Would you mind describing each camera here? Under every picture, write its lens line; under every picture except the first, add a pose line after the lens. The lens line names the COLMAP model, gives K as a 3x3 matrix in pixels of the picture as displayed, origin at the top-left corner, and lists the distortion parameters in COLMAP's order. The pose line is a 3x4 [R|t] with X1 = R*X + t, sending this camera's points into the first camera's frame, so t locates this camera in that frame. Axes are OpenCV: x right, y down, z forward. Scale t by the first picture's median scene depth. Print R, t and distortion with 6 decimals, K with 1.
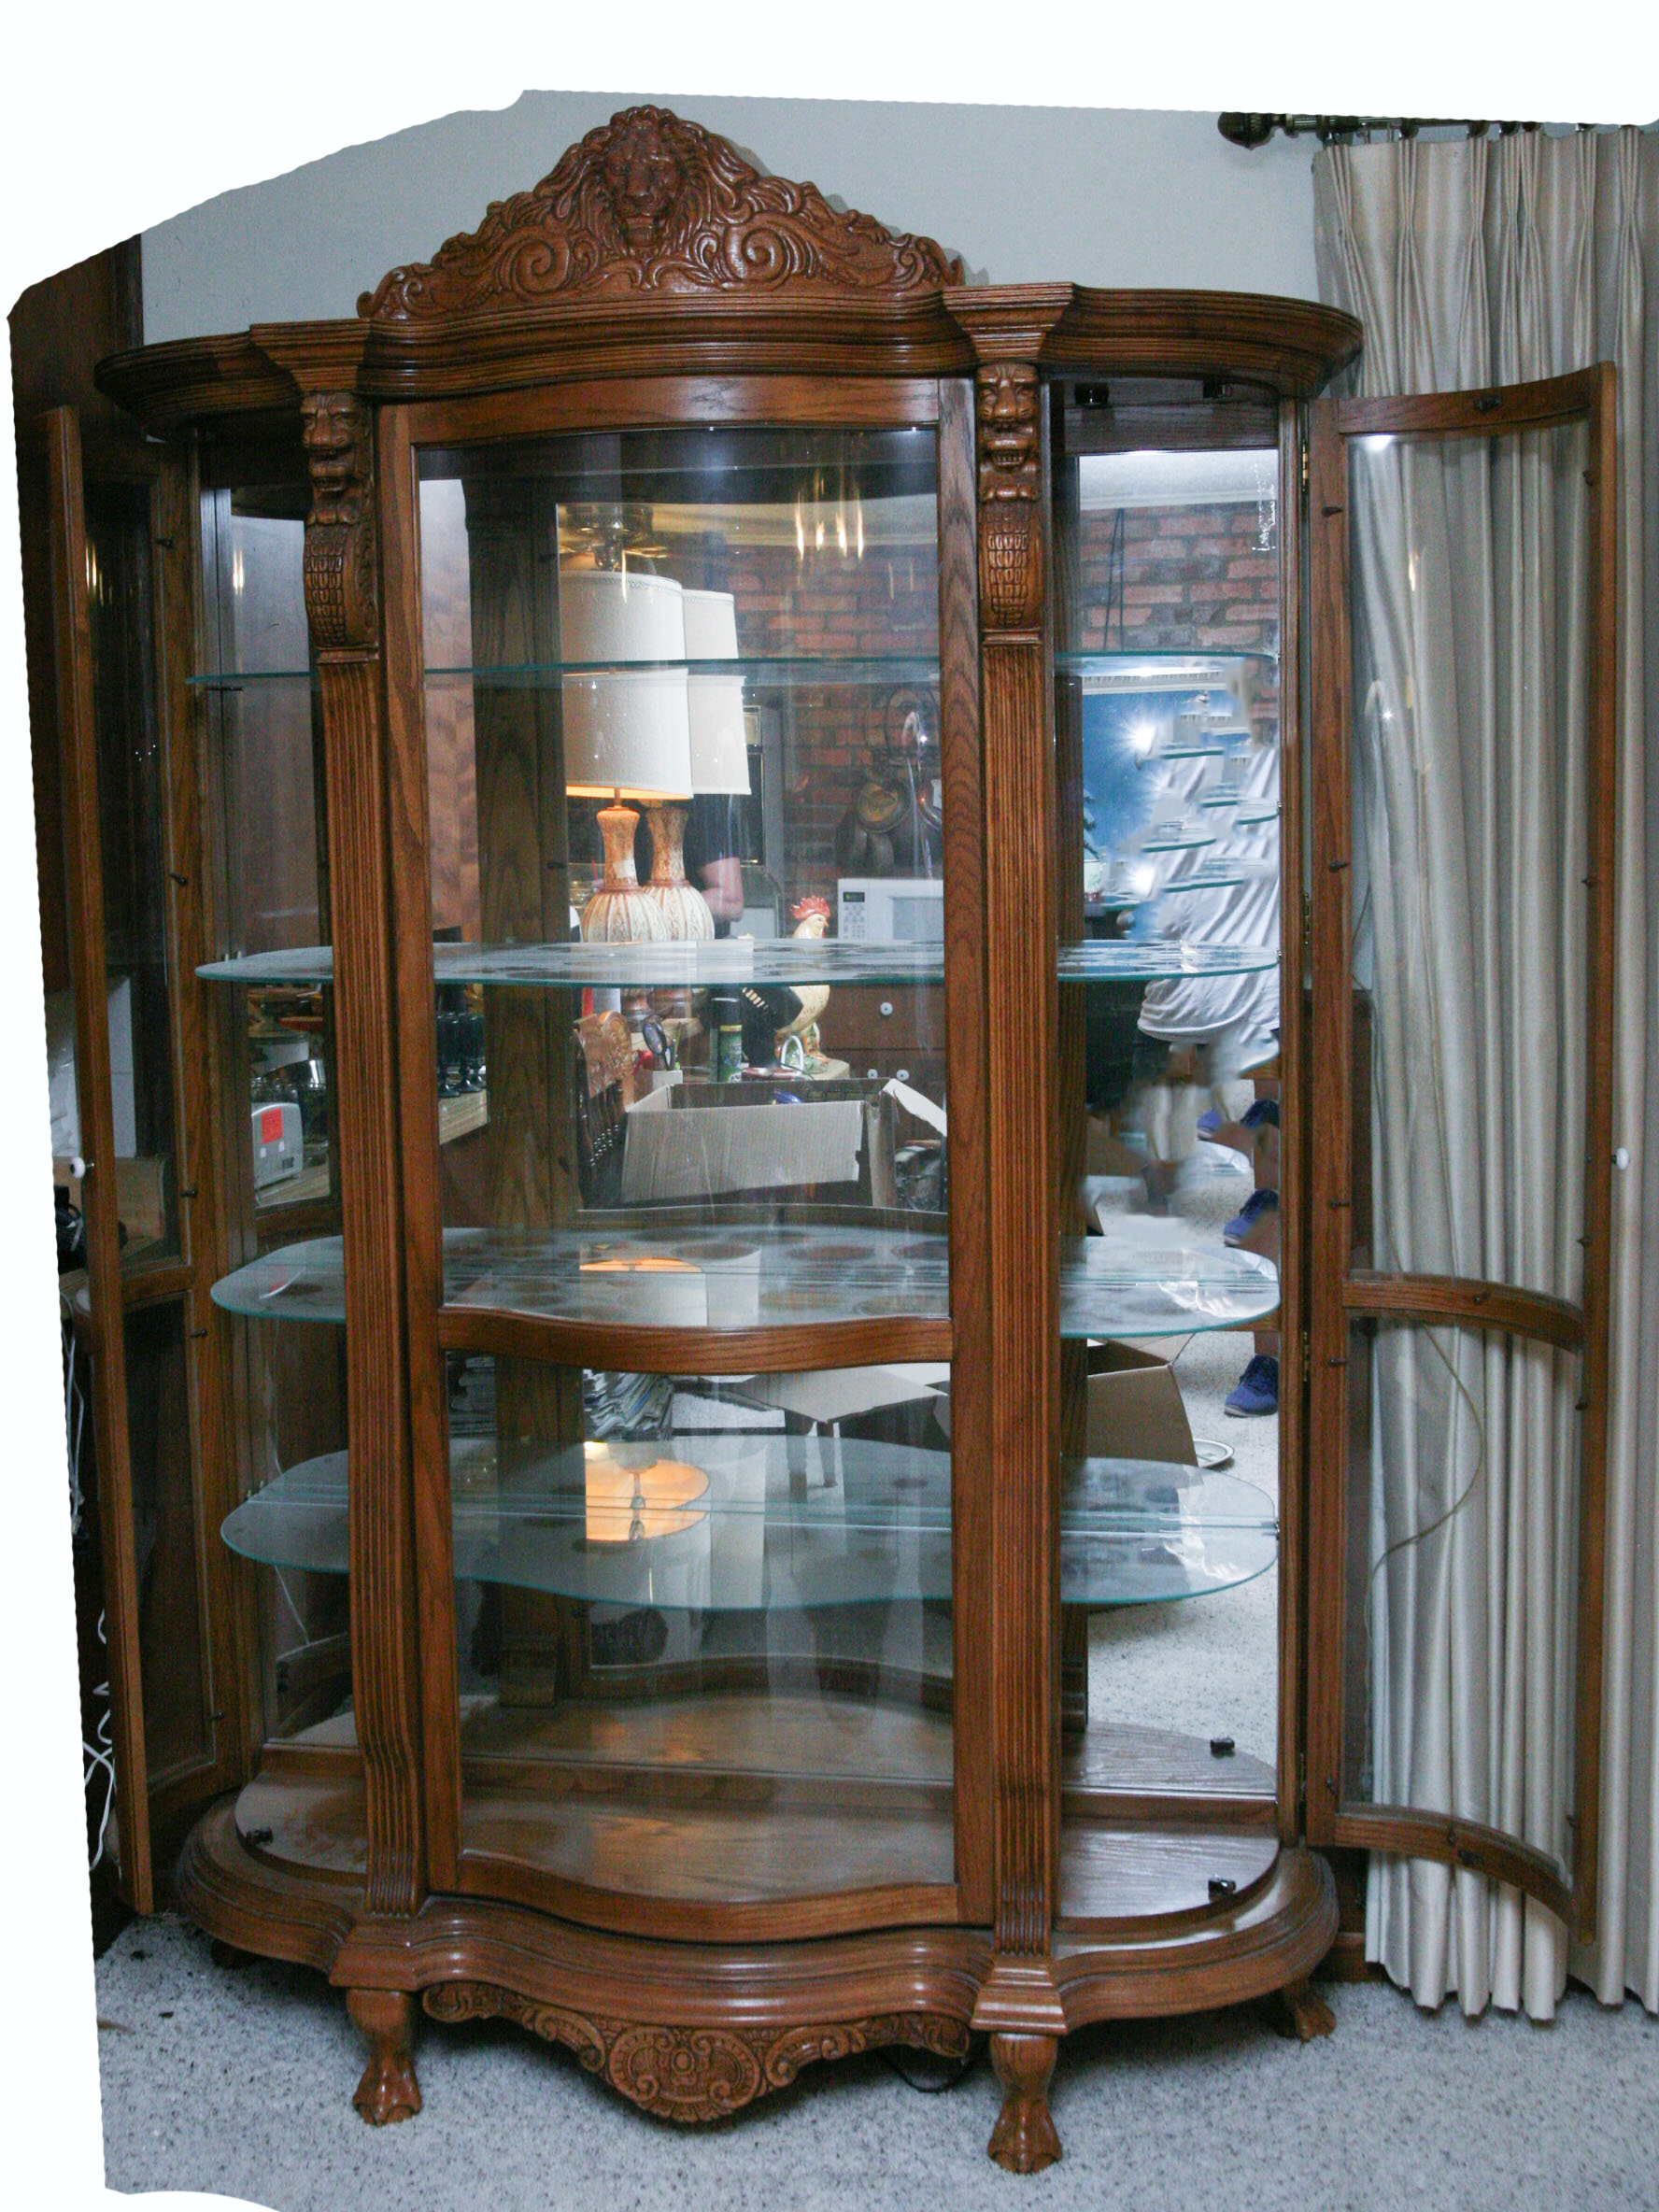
lens RADIAL K [[2929.6, 0, 829.5], [0, 2929.6, 1113.8], [0, 0, 1]] dist [-0.080724, 0.000000]
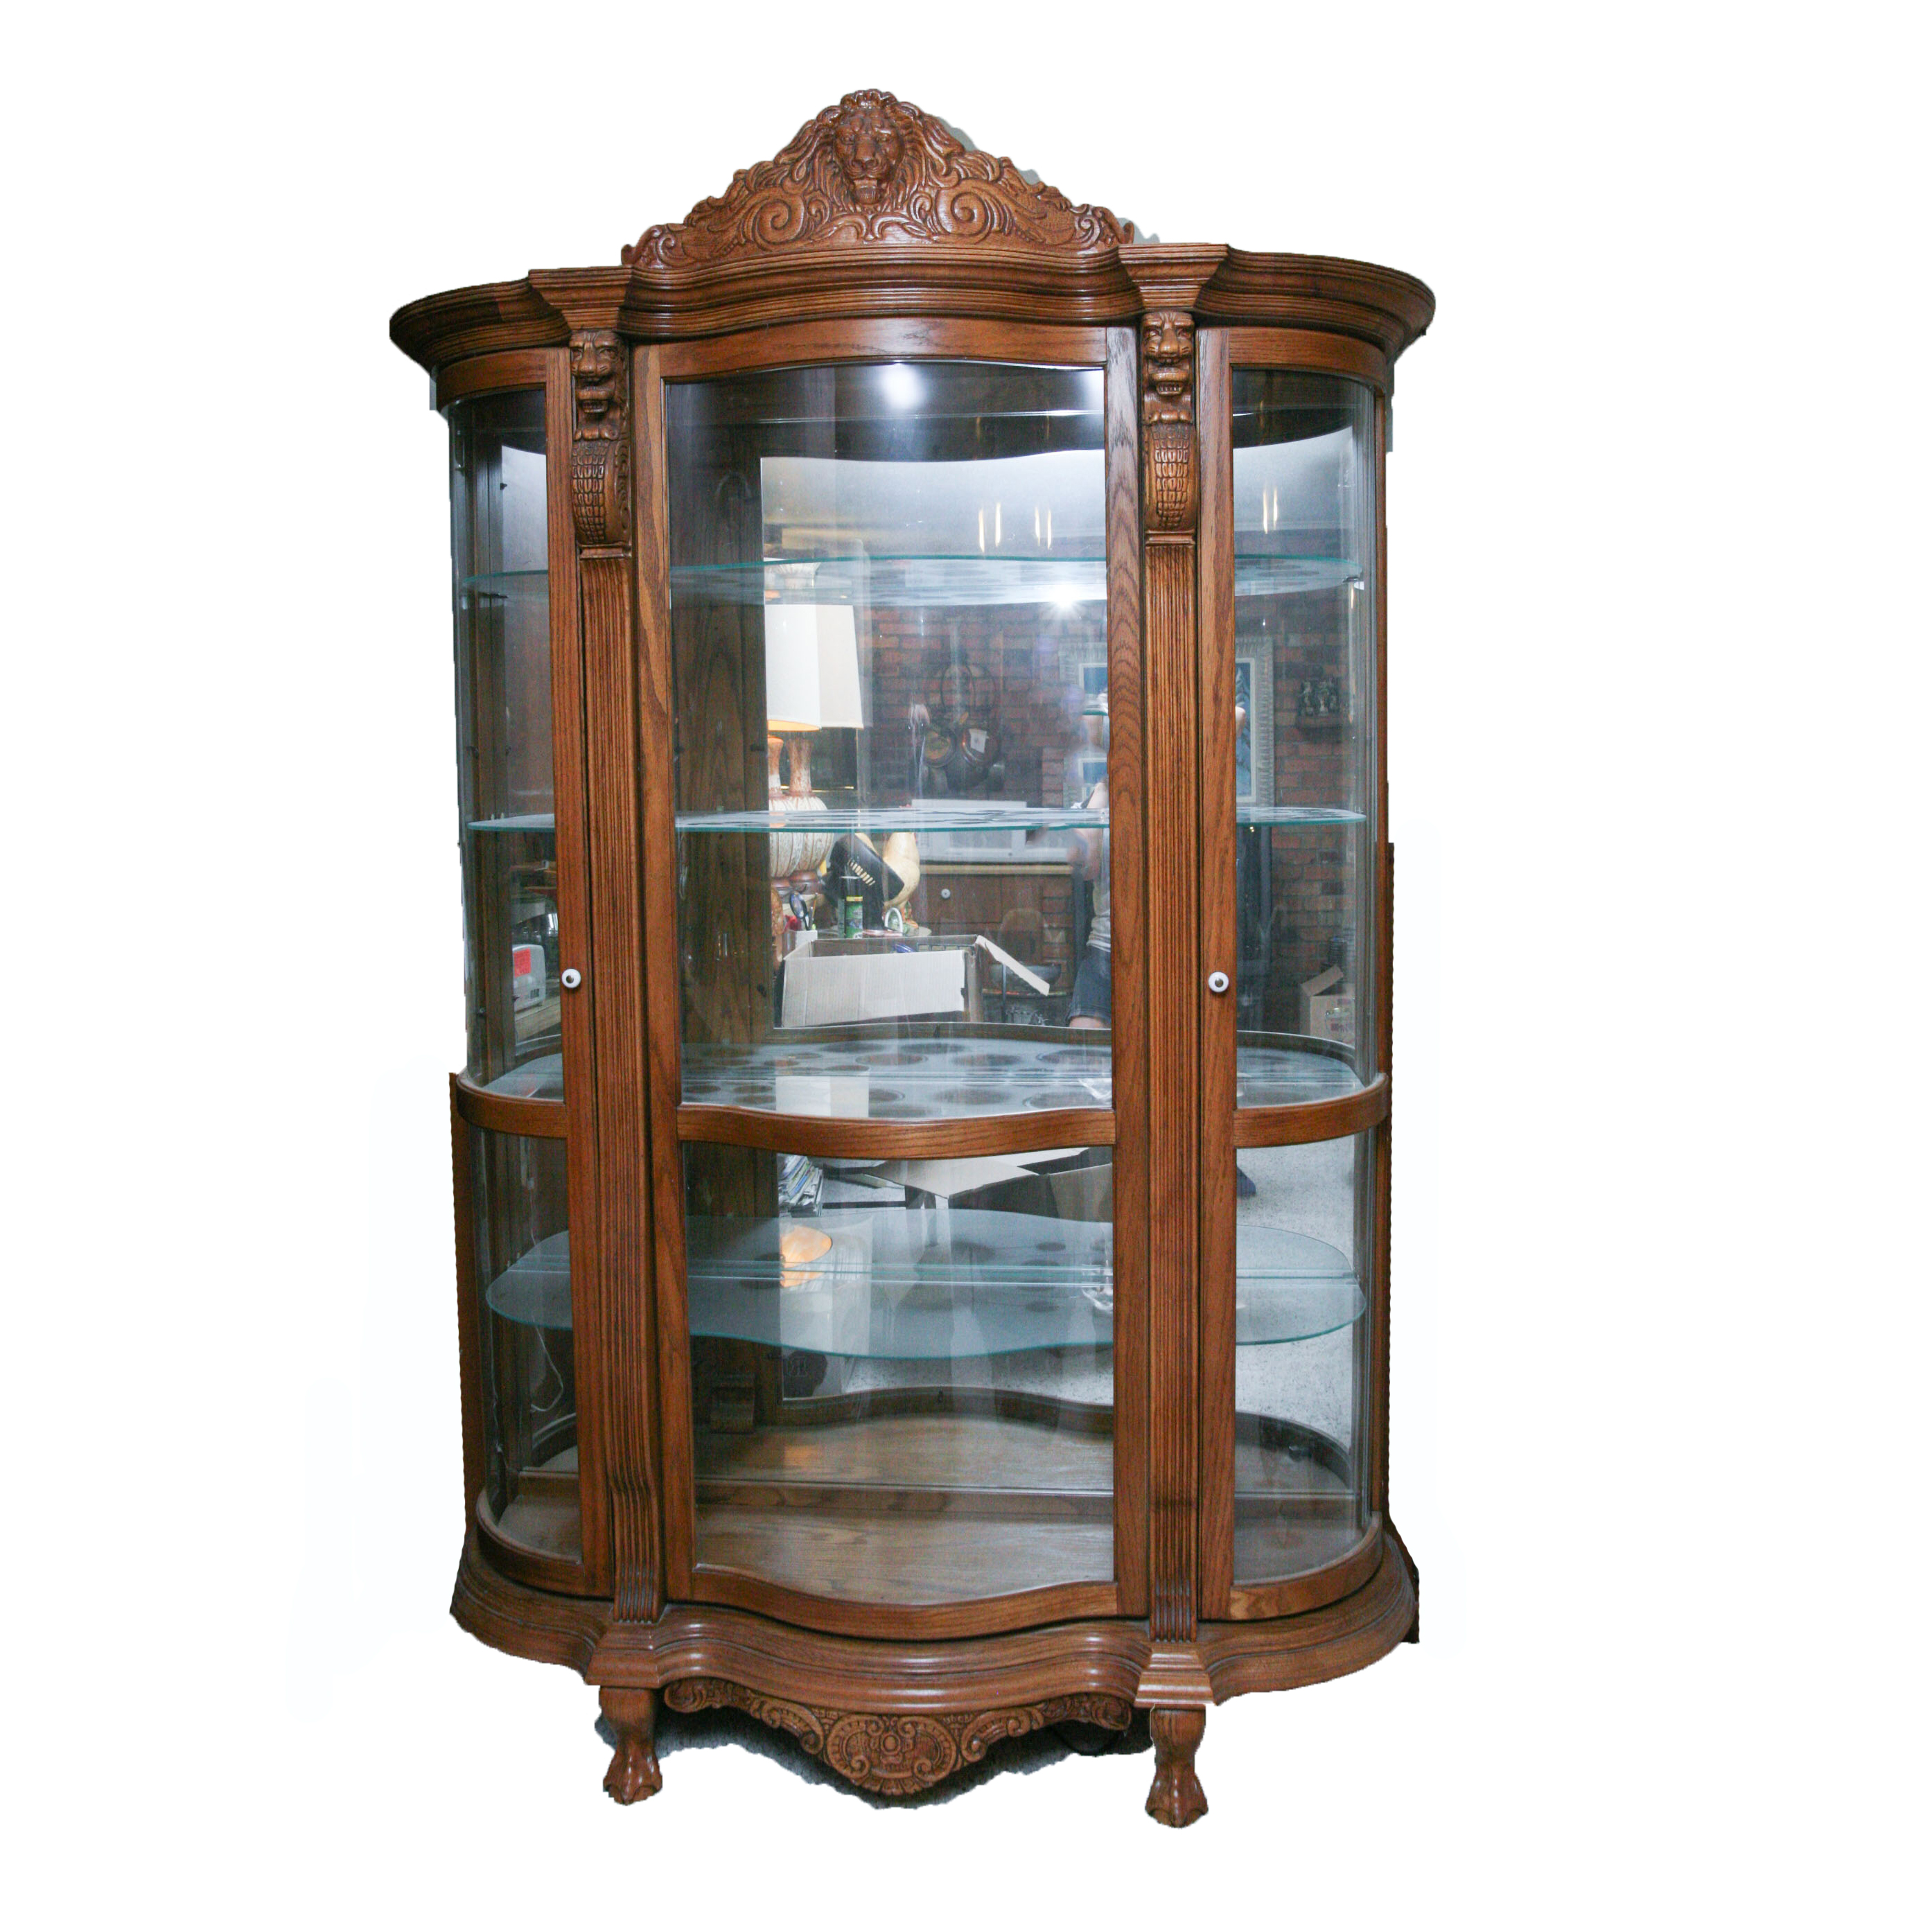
lens RADIAL K [[1874.7, 0, 977.8], [0, 1874.7, 906.7], [0, 0, 1]] dist [-0.086146, 0.000000]
pose [[0.996460, -0.002001, 0.084046, -0.078666], [0.005987, 0.998868, -0.047191, 0.023238], [-0.083856, 0.047527, 0.995344, 0.241512]]
